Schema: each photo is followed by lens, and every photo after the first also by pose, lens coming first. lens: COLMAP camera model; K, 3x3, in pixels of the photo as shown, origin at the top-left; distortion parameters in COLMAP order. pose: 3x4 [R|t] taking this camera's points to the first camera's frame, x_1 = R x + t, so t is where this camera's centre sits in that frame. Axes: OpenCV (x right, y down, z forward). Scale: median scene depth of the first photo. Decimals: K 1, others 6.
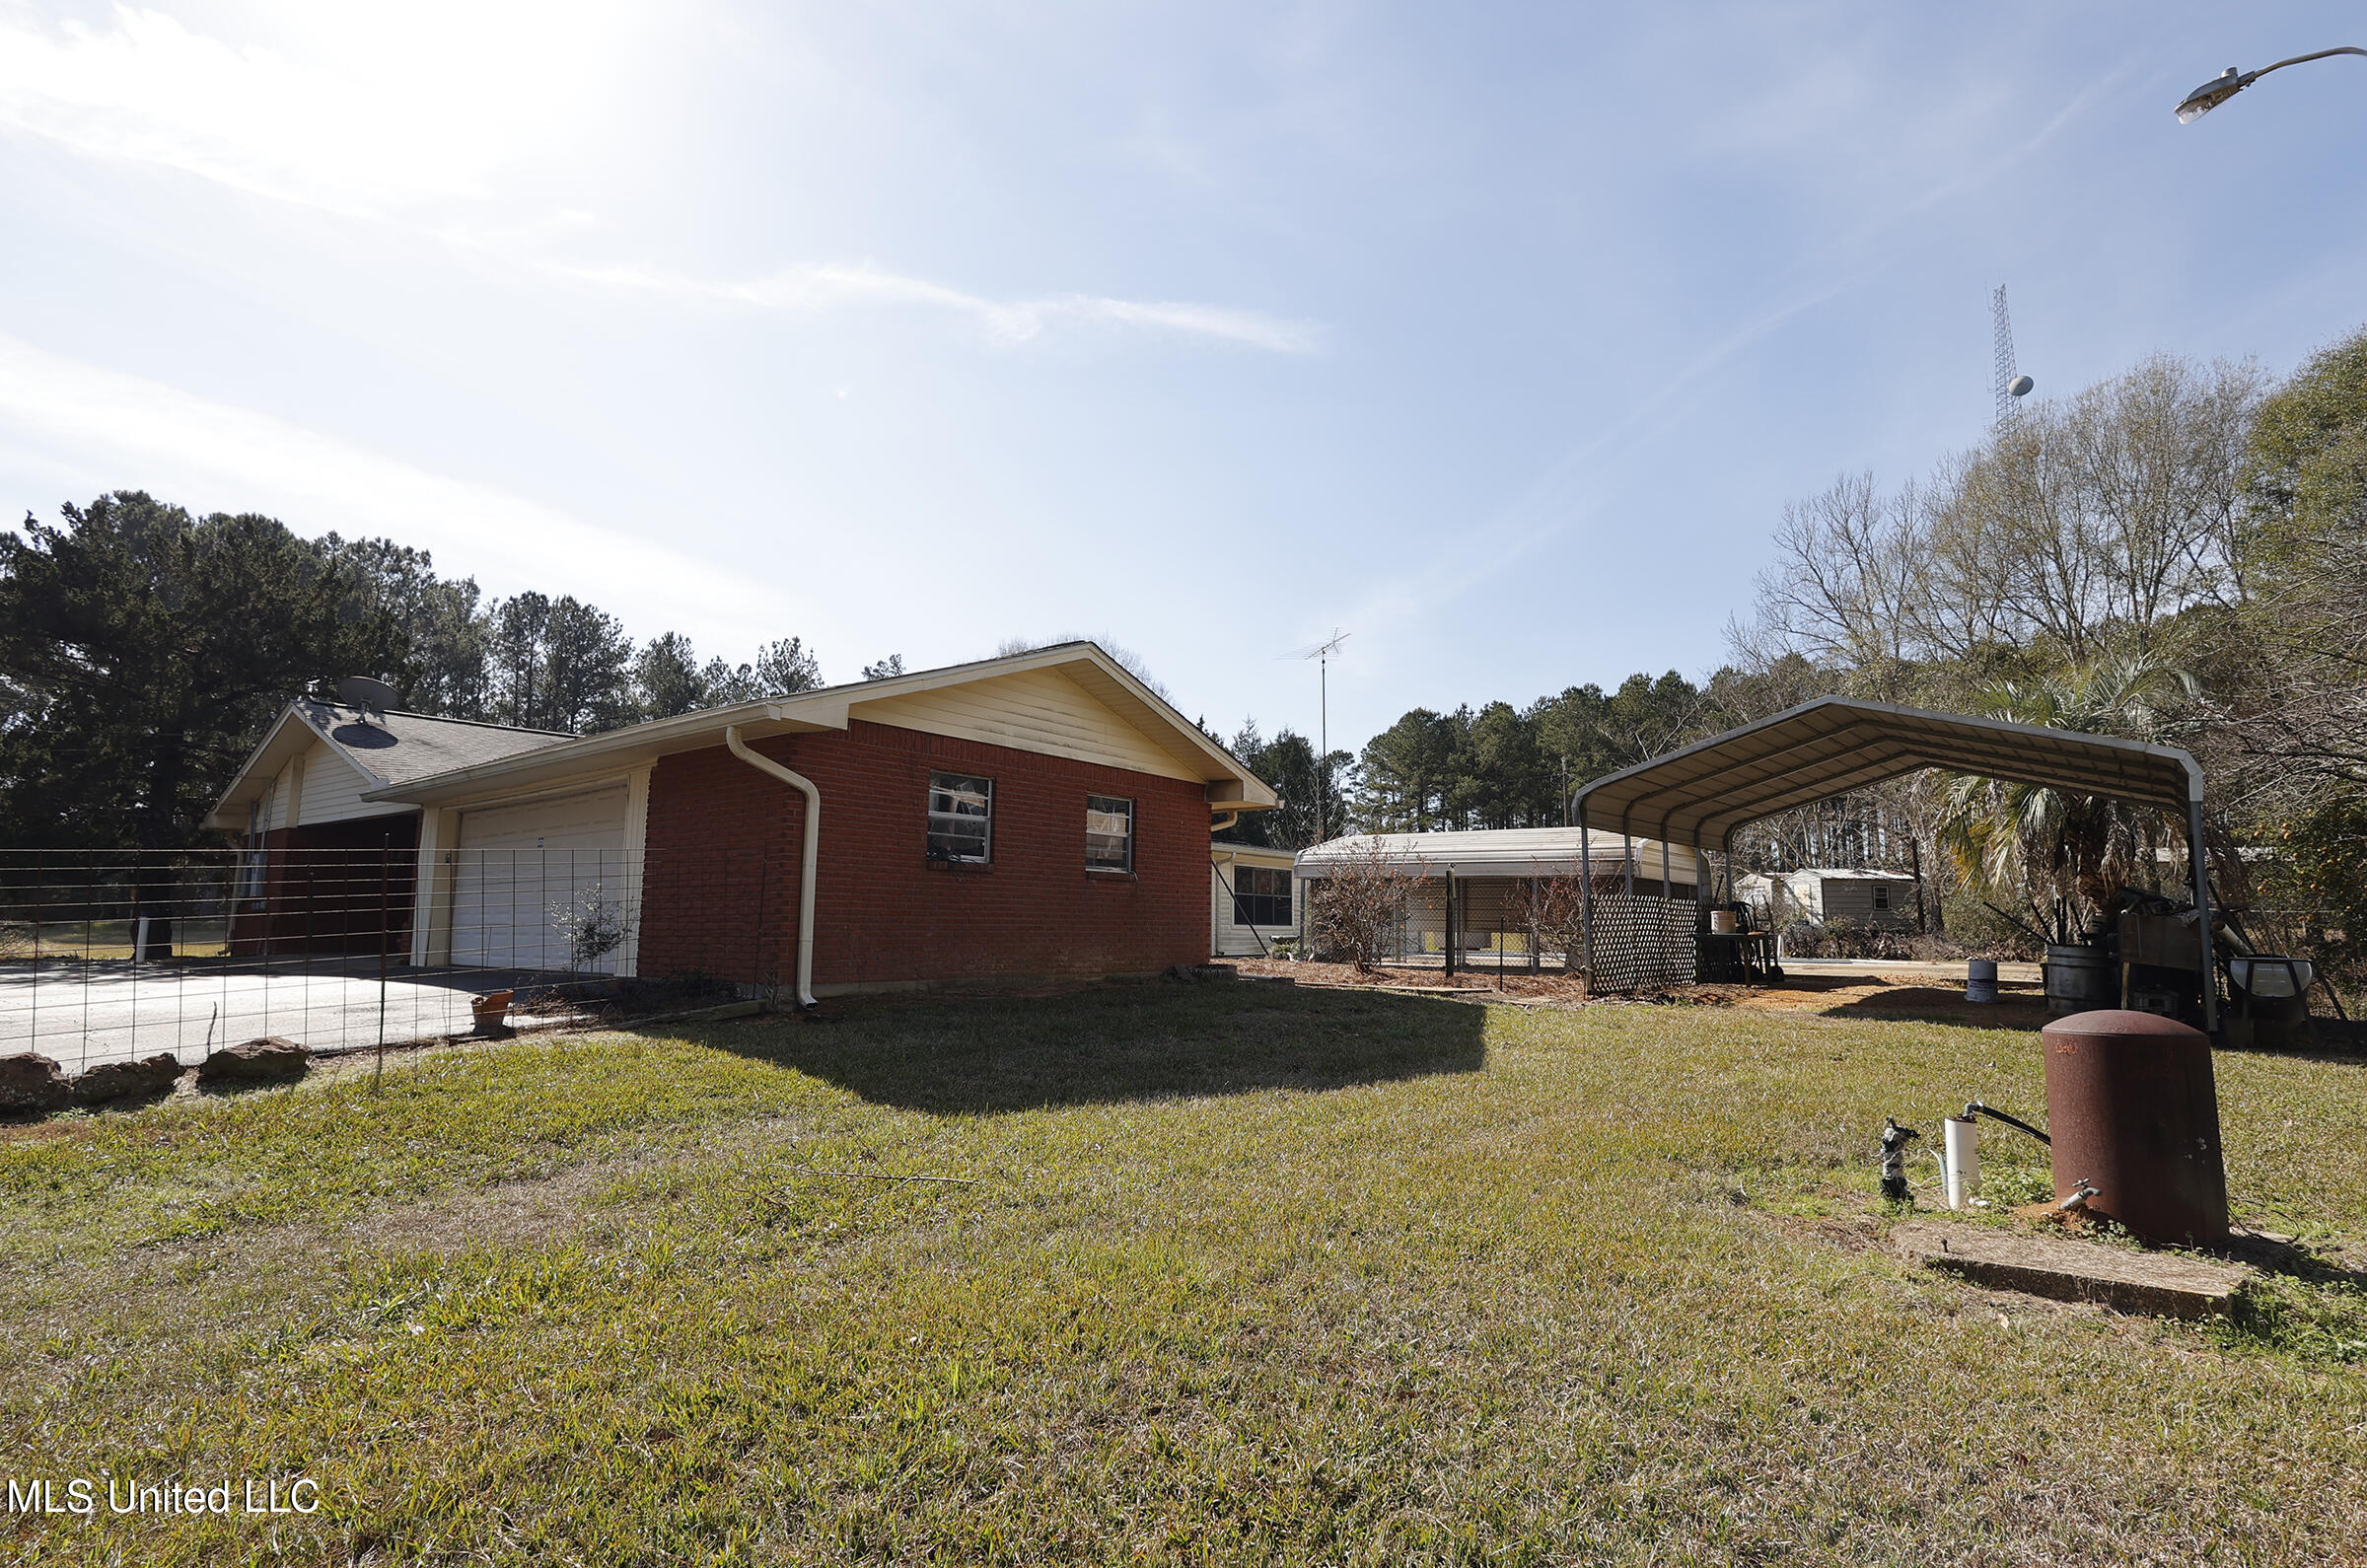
lens RADIAL K [[1093.2, 0, 1213.9], [0, 1093.2, 777.5], [0, 0, 1]] dist [-0.003760, 0.003762]
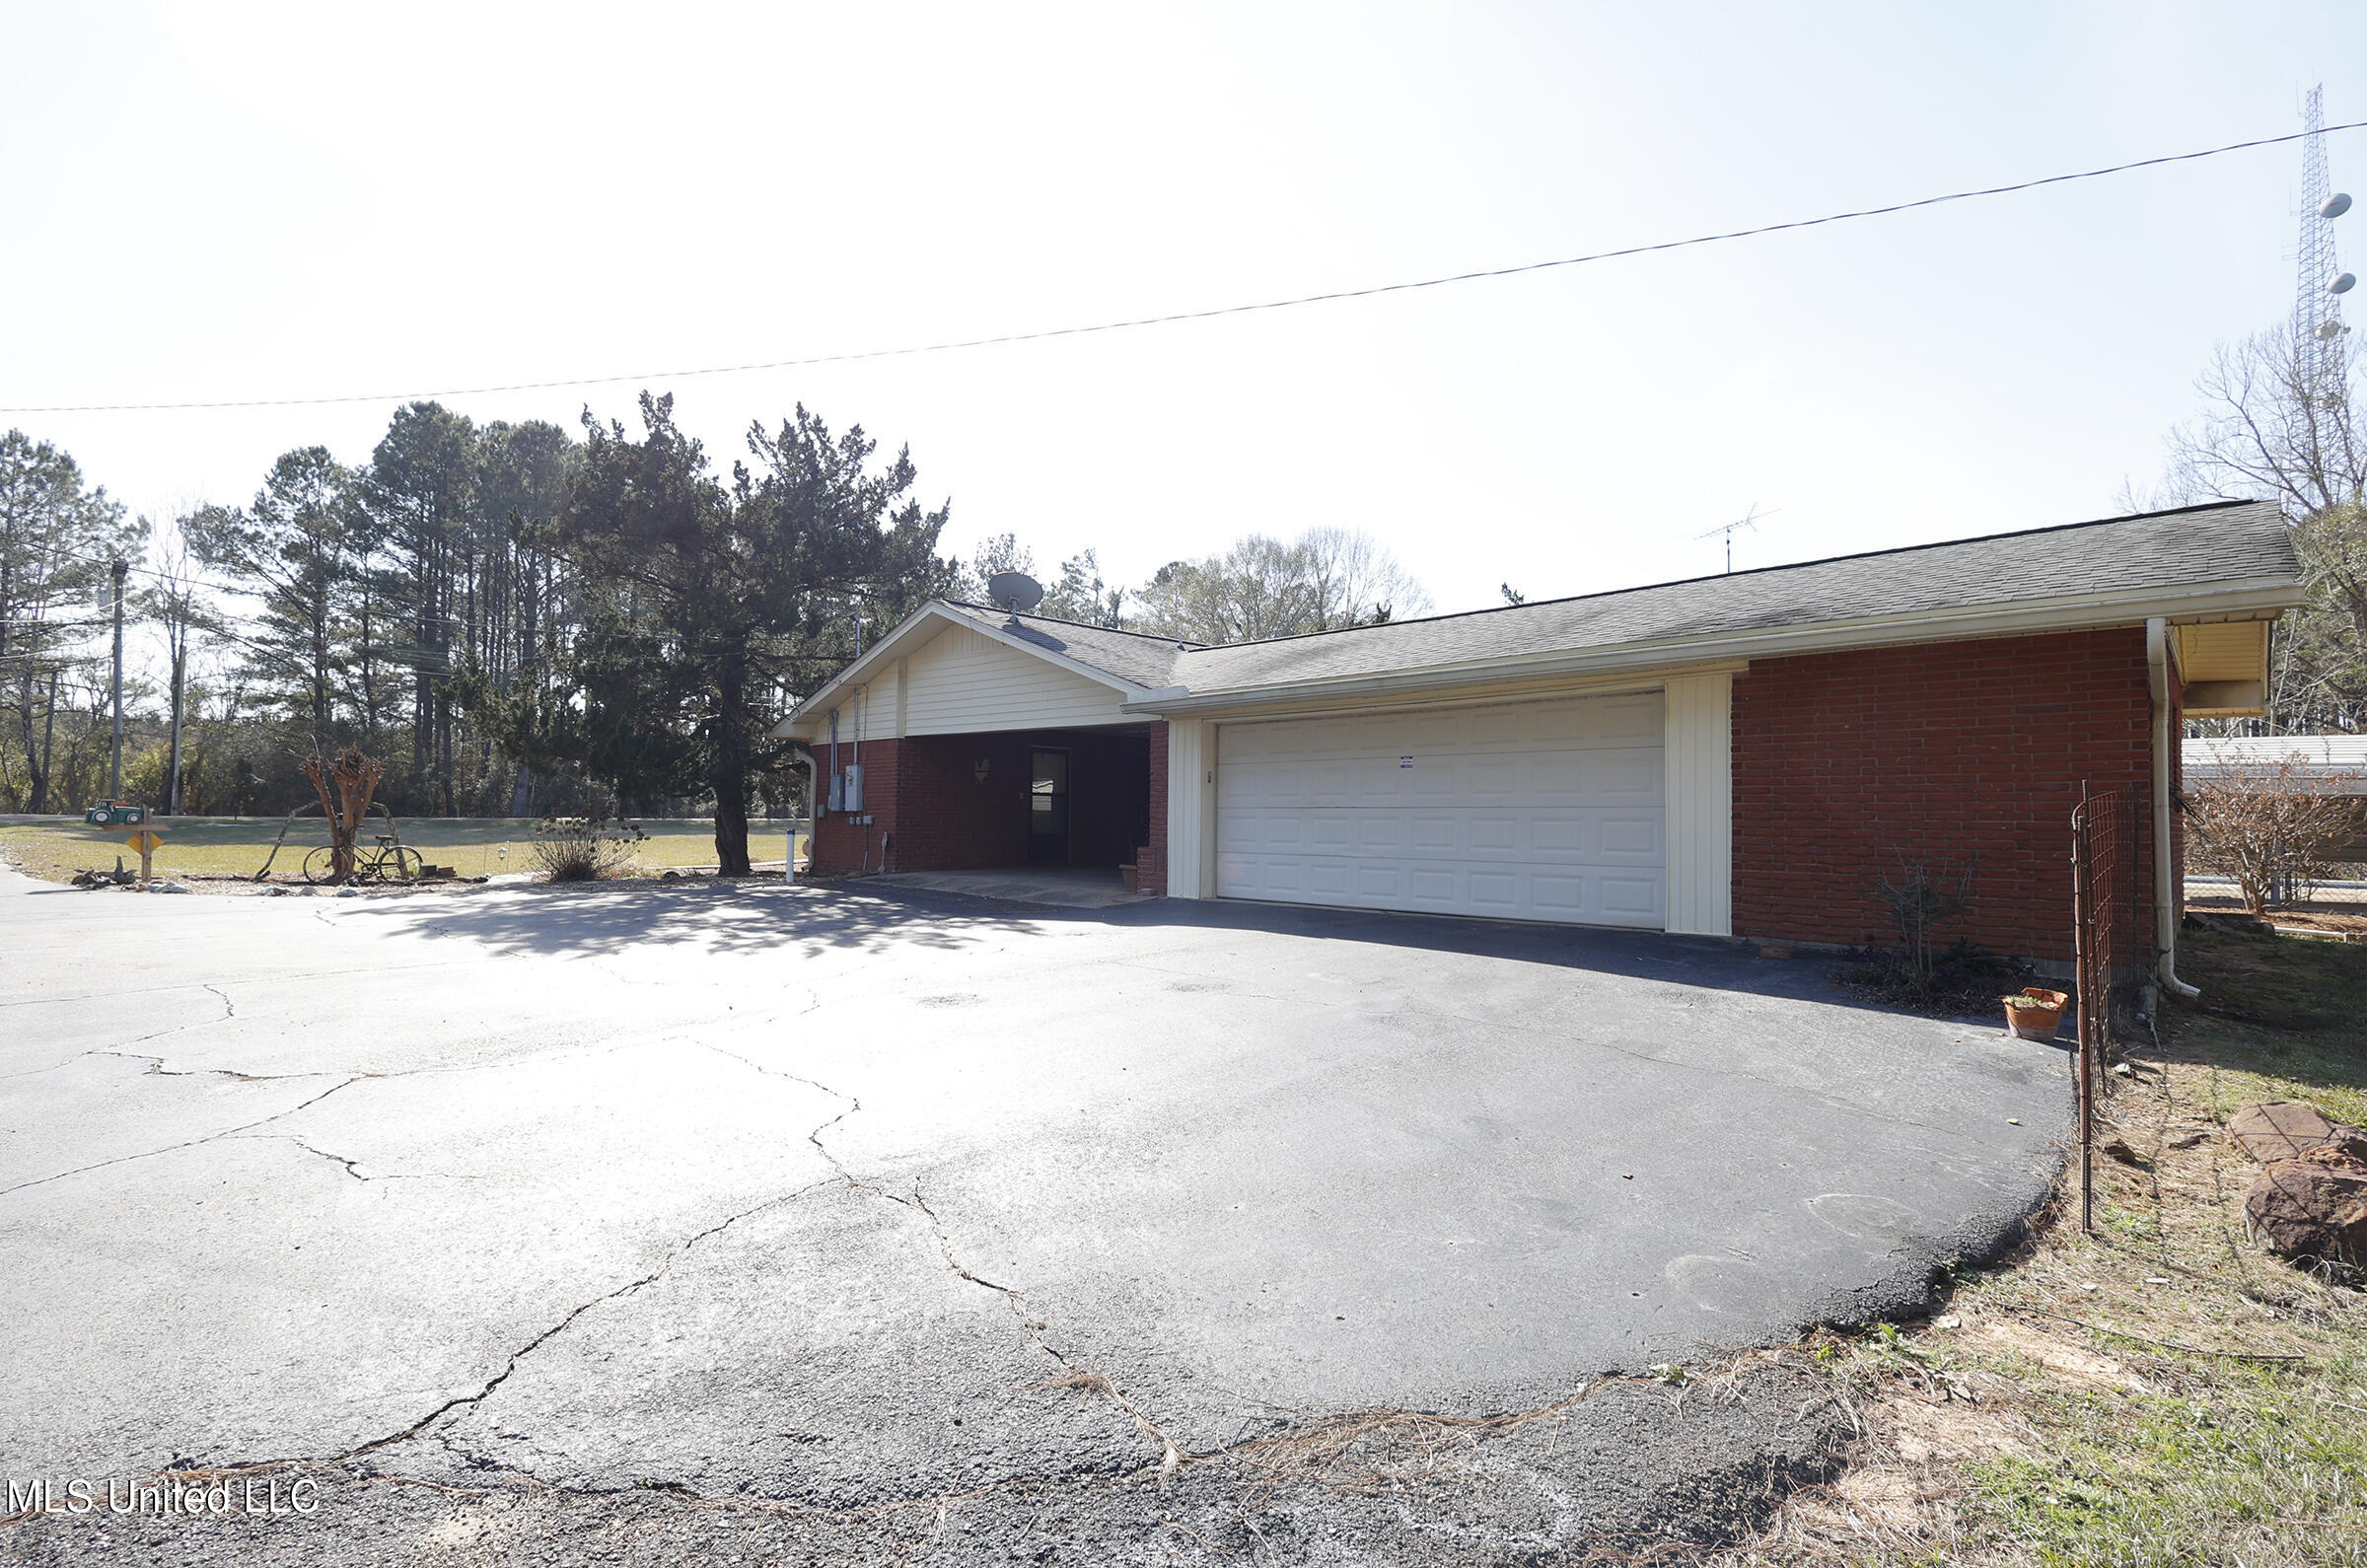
lens RADIAL K [[1093.2, 0, 1213.9], [0, 1093.2, 777.5], [0, 0, 1]] dist [-0.003760, 0.003762]
pose [[0.994059, 0.002306, -0.108822, -0.136760], [0.008226, 0.995325, 0.096231, -0.002232], [0.108535, -0.096555, 0.989392, 0.027774]]
